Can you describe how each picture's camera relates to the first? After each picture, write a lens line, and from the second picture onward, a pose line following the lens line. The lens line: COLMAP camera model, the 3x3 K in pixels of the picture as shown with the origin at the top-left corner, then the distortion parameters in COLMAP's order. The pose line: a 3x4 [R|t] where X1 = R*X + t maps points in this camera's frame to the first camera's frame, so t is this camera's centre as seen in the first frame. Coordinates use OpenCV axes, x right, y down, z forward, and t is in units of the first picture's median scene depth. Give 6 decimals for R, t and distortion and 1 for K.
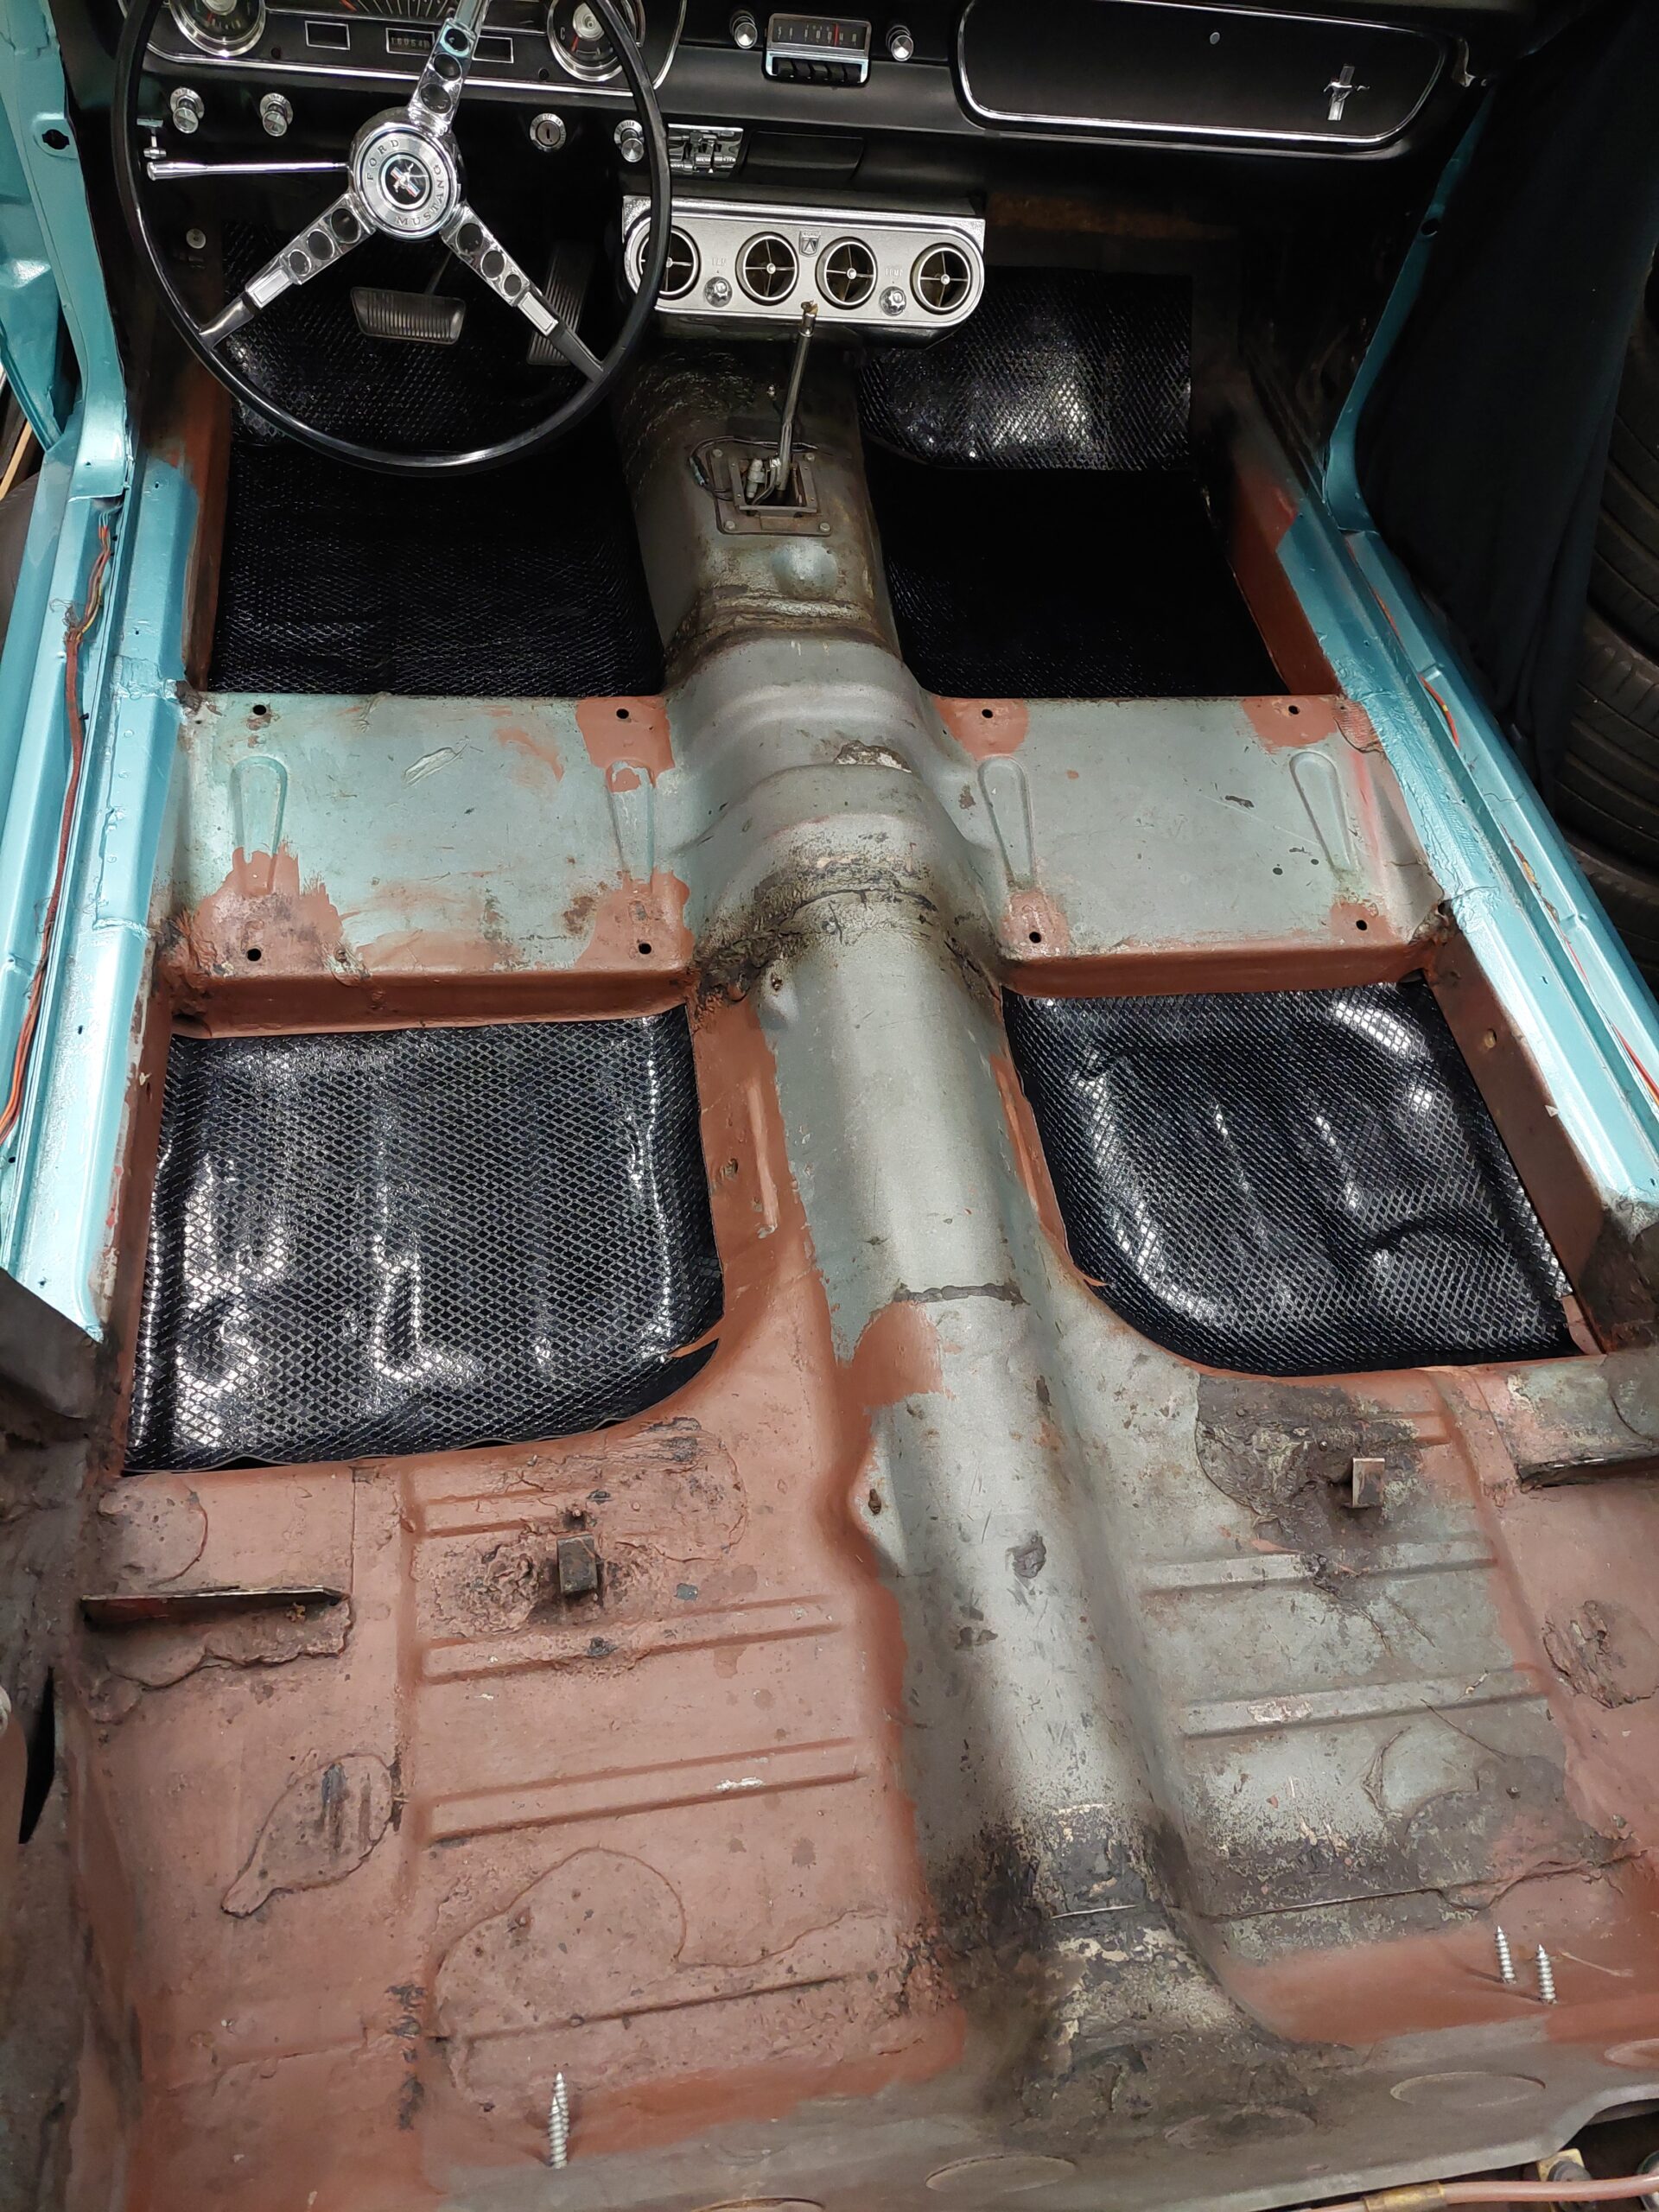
lens RADIAL K [[1598.9, 0, 796.5], [0, 1598.9, 1079.8], [0, 0, 1]] dist [0.074649, -0.071094]
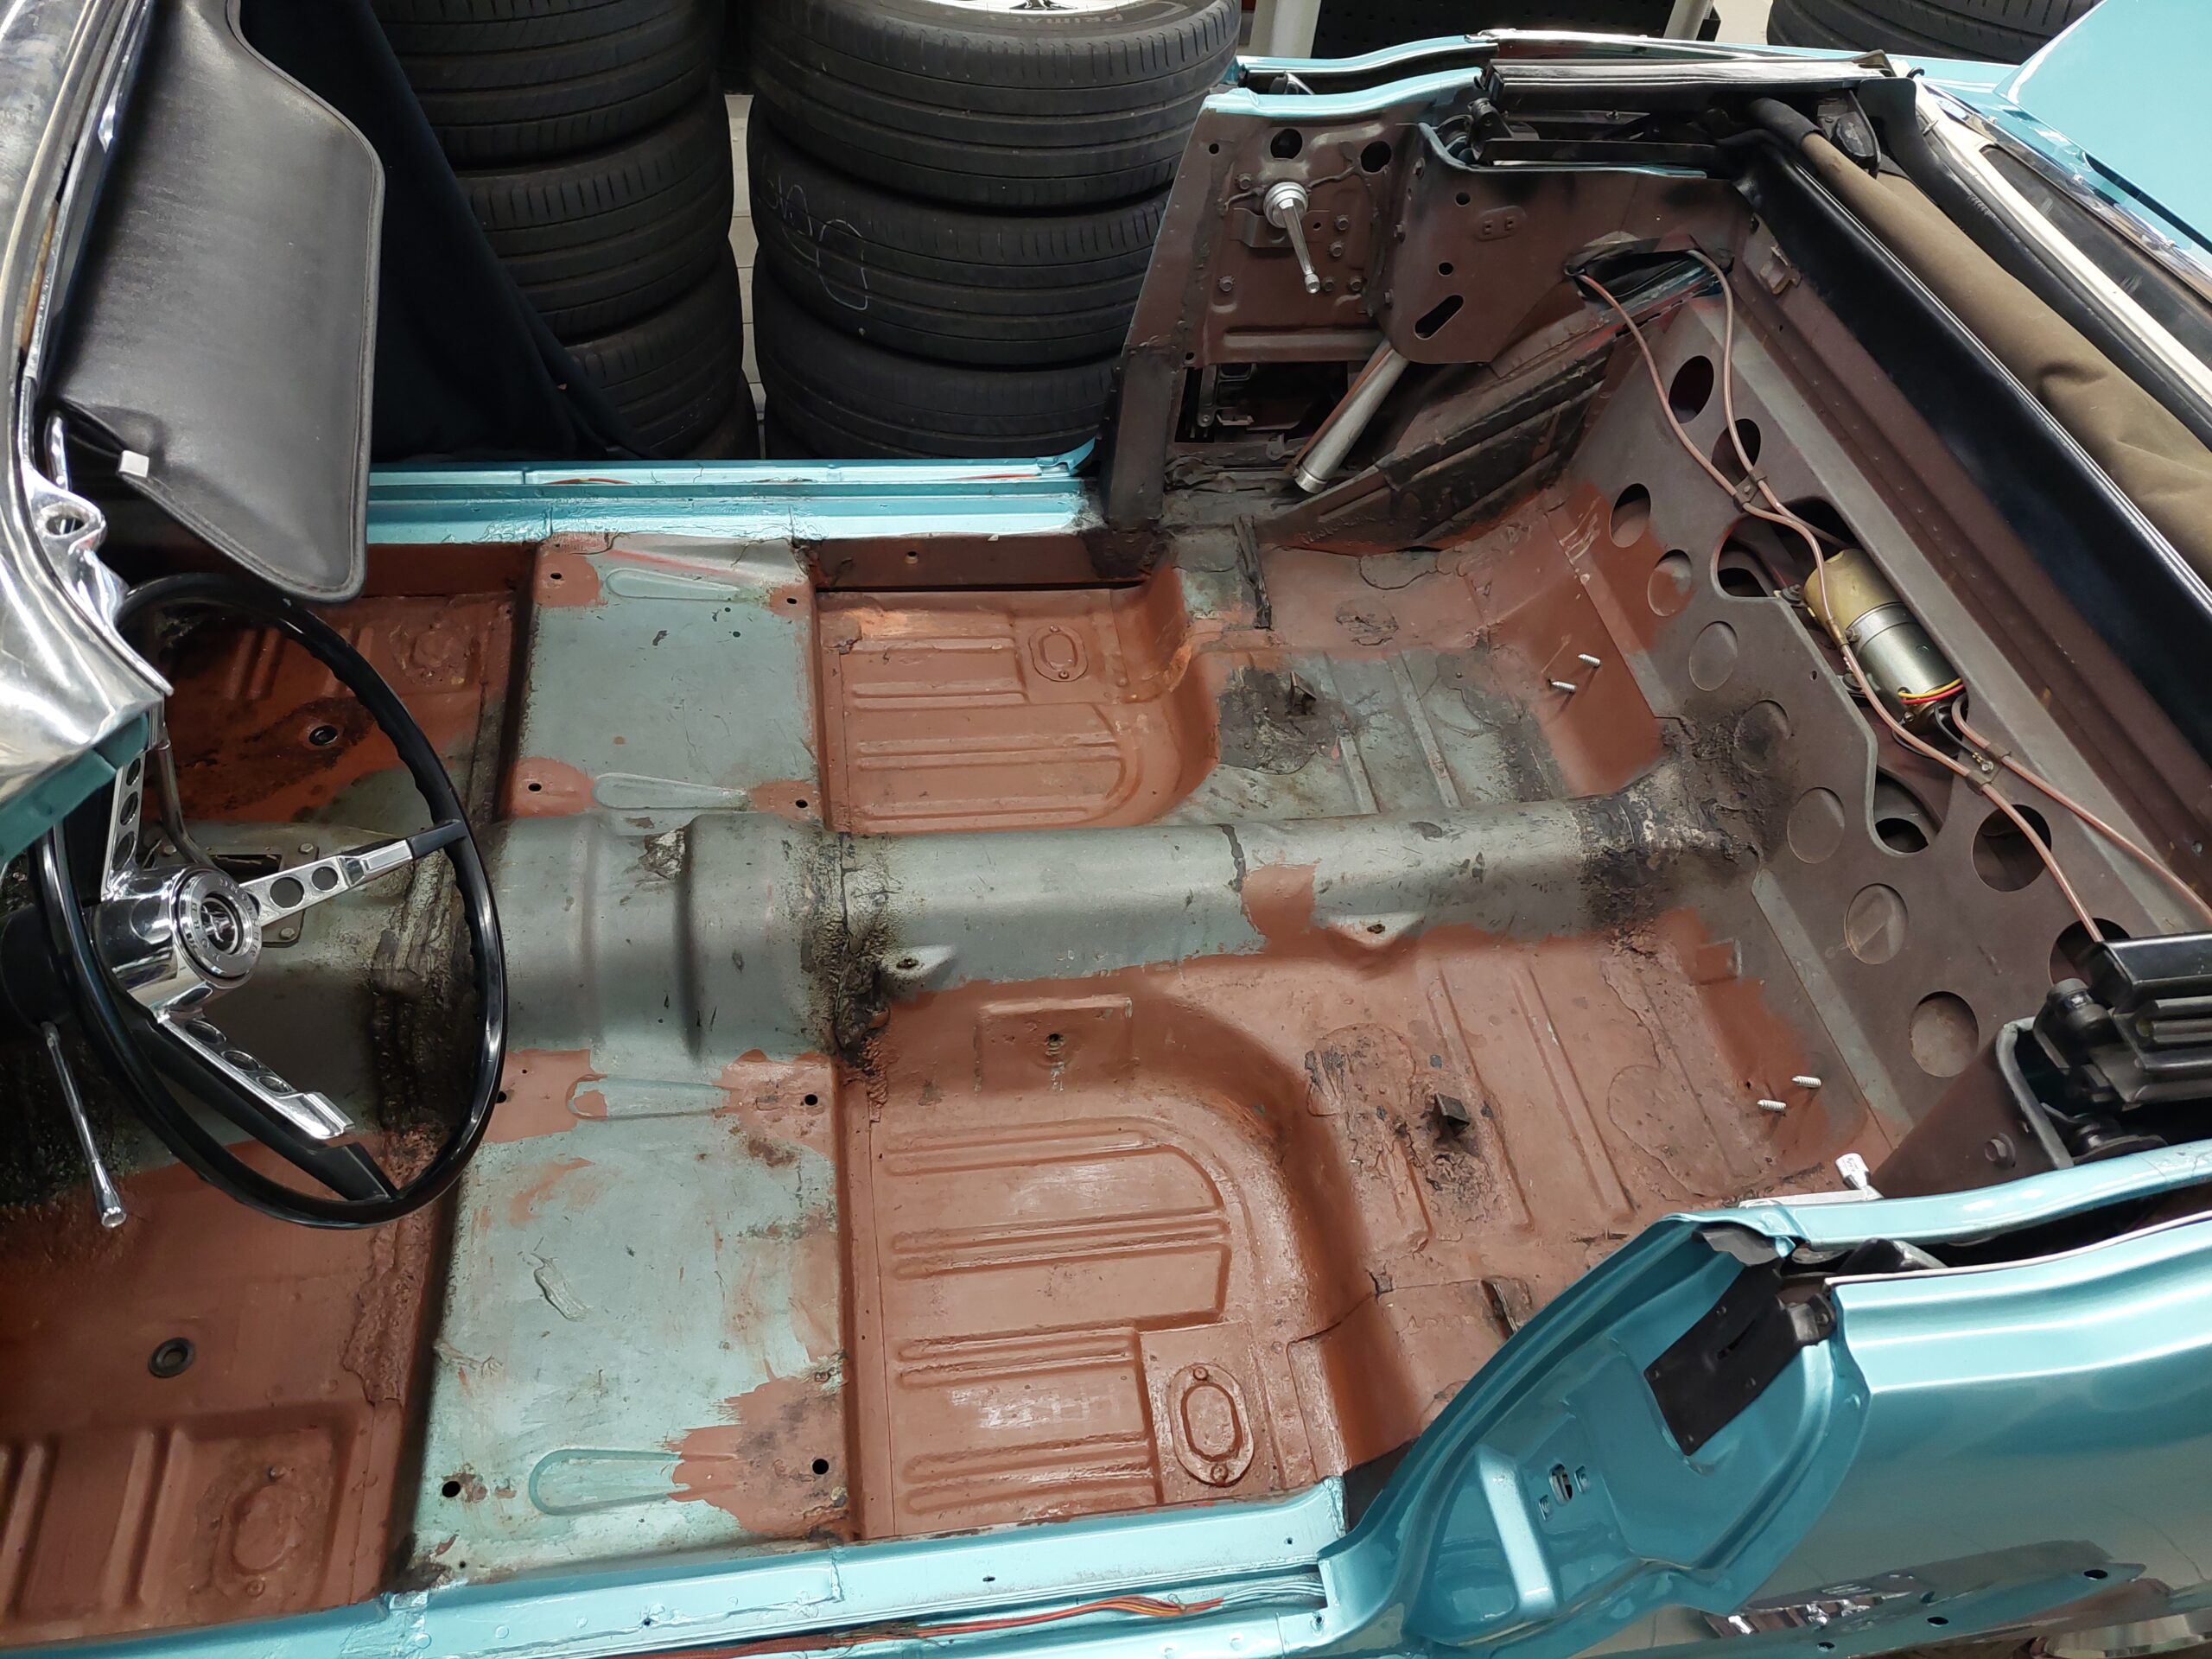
lens RADIAL K [[1620.5, 0, 1117.2], [0, 1620.5, 843.2], [0, 0, 1]] dist [0.143580, -0.190567]
pose [[0.003496, -0.822276, 0.569078, -0.561277], [0.749309, 0.379008, 0.543036, -0.572651], [-0.662211, 0.424517, 0.617464, 0.168035]]
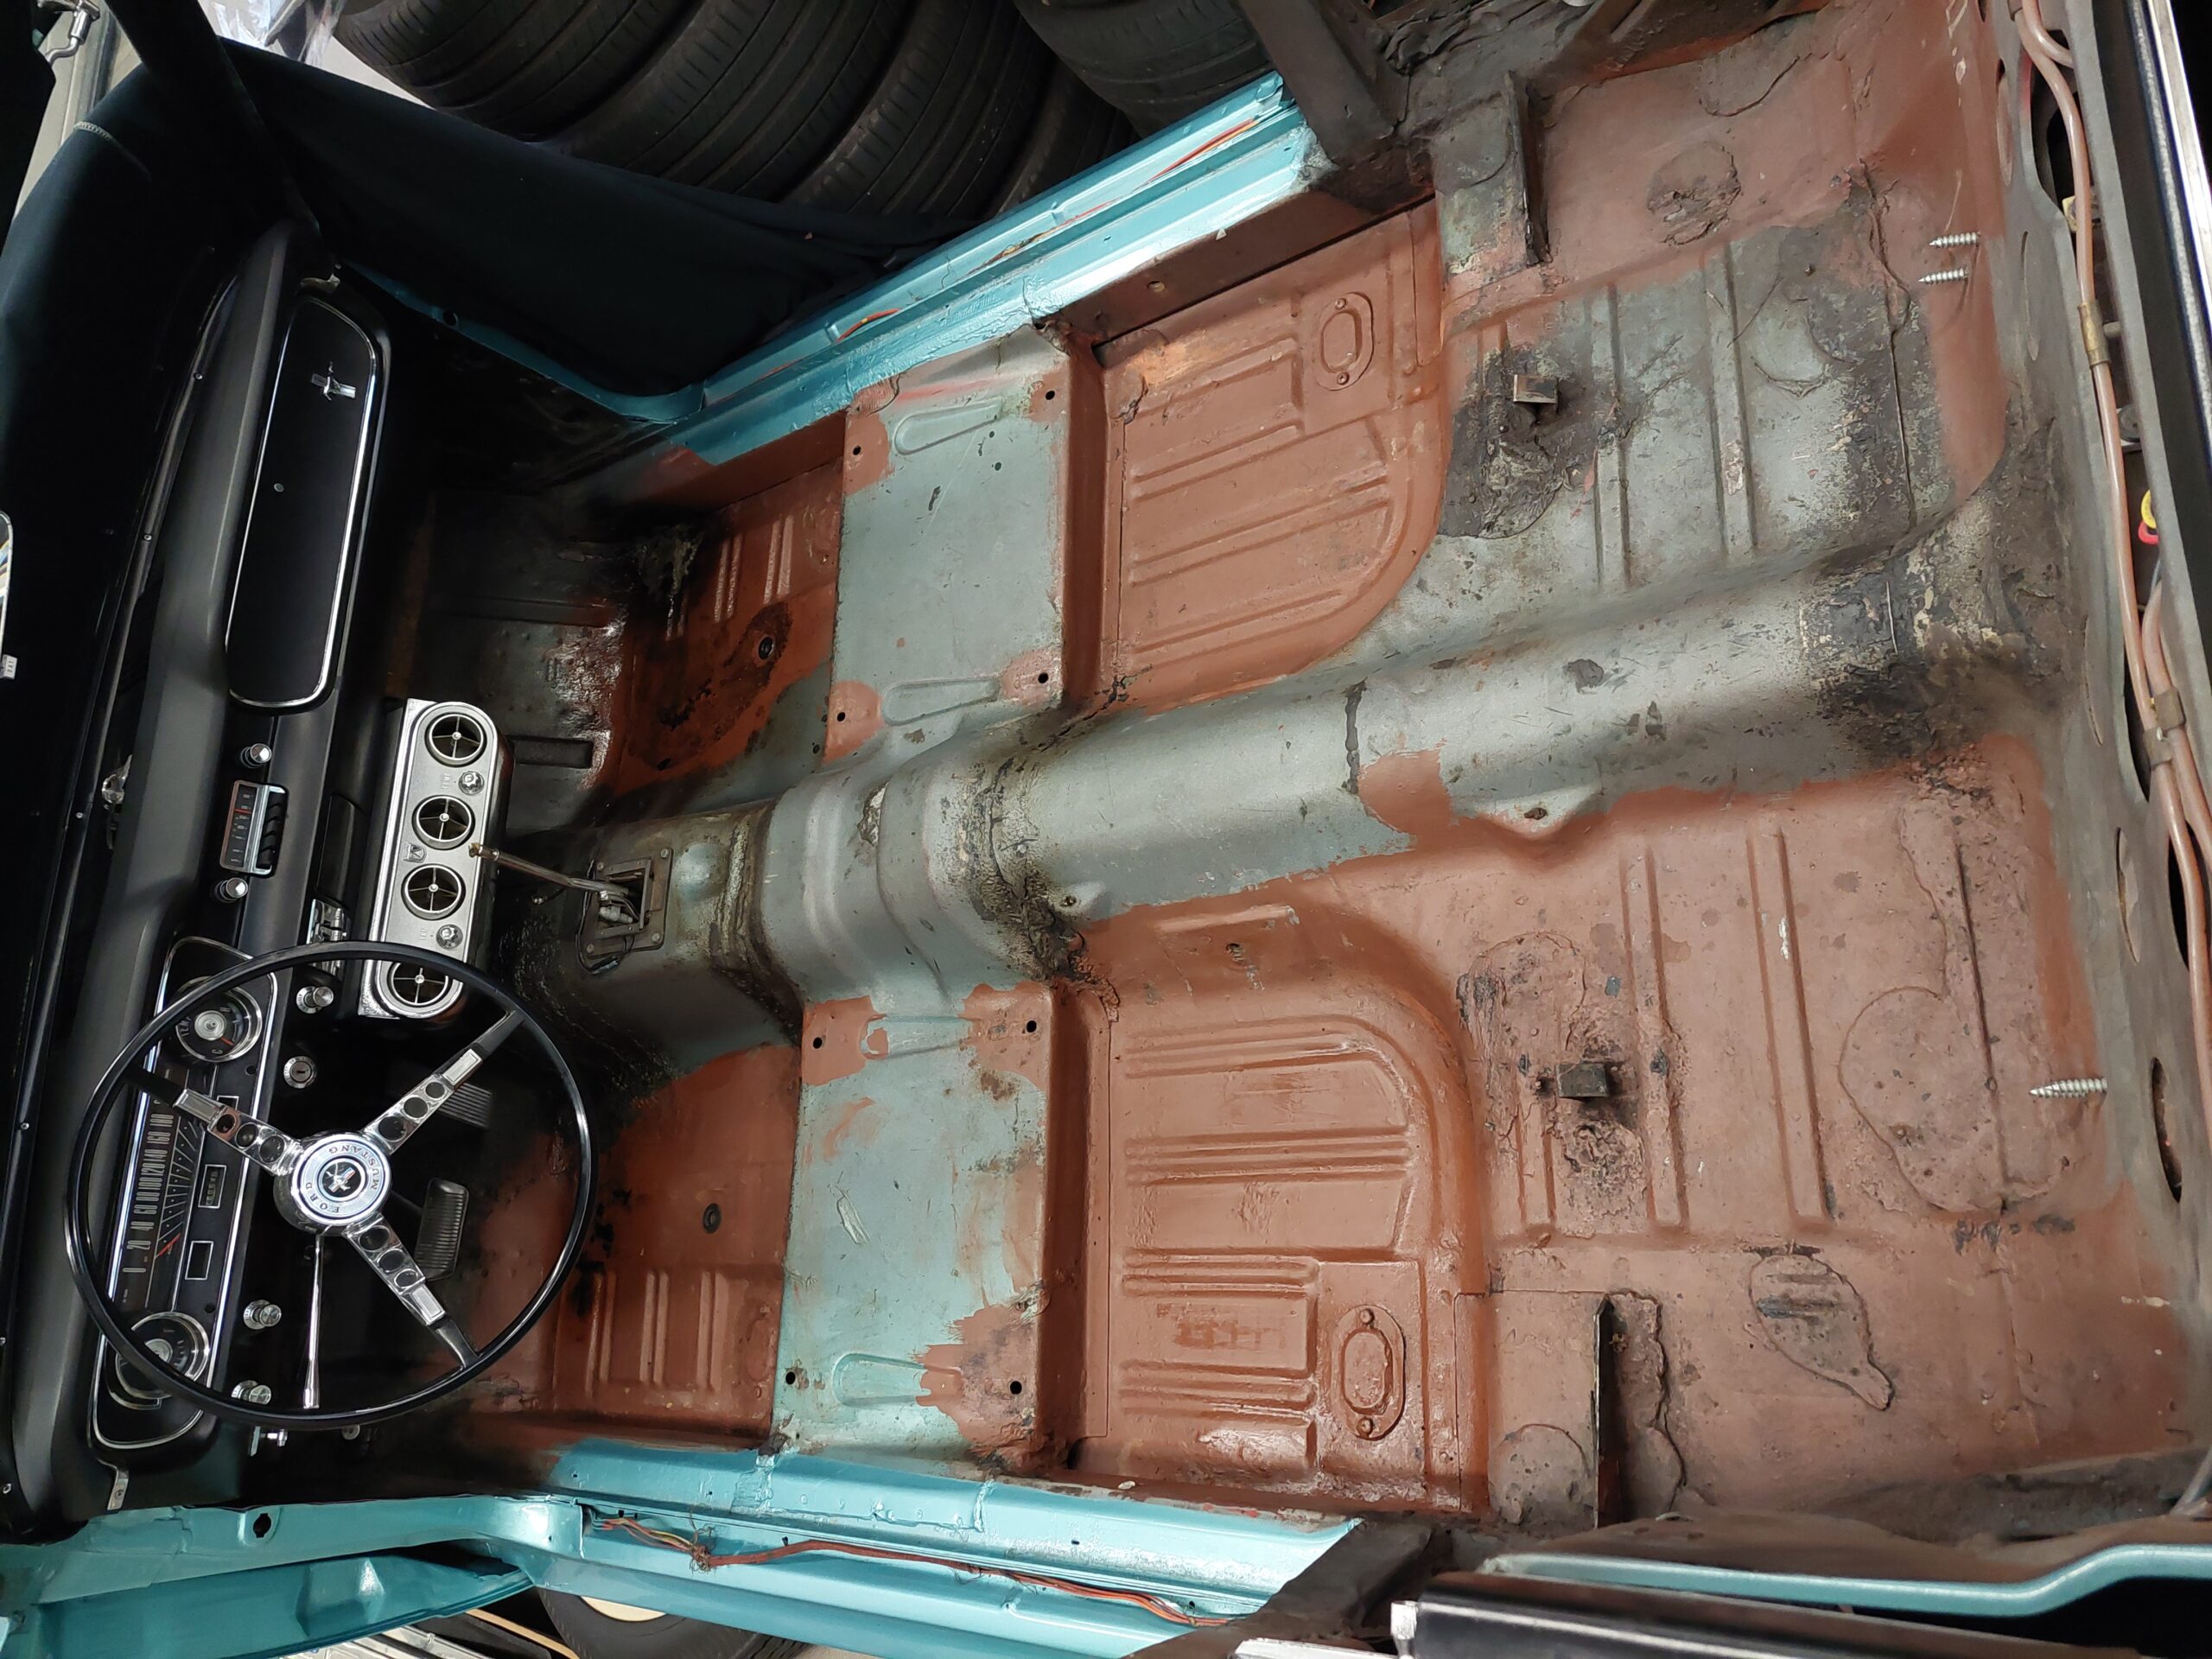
lens RADIAL K [[1595.9, 0, 1098.2], [0, 1595.9, 855.3], [0, 0, 1]] dist [0.098032, -0.116963]
pose [[0.055740, -0.994469, 0.089017, -0.074554], [0.997126, 0.050864, -0.056145, 0.018827], [0.051307, 0.091891, 0.994446, -0.094540]]
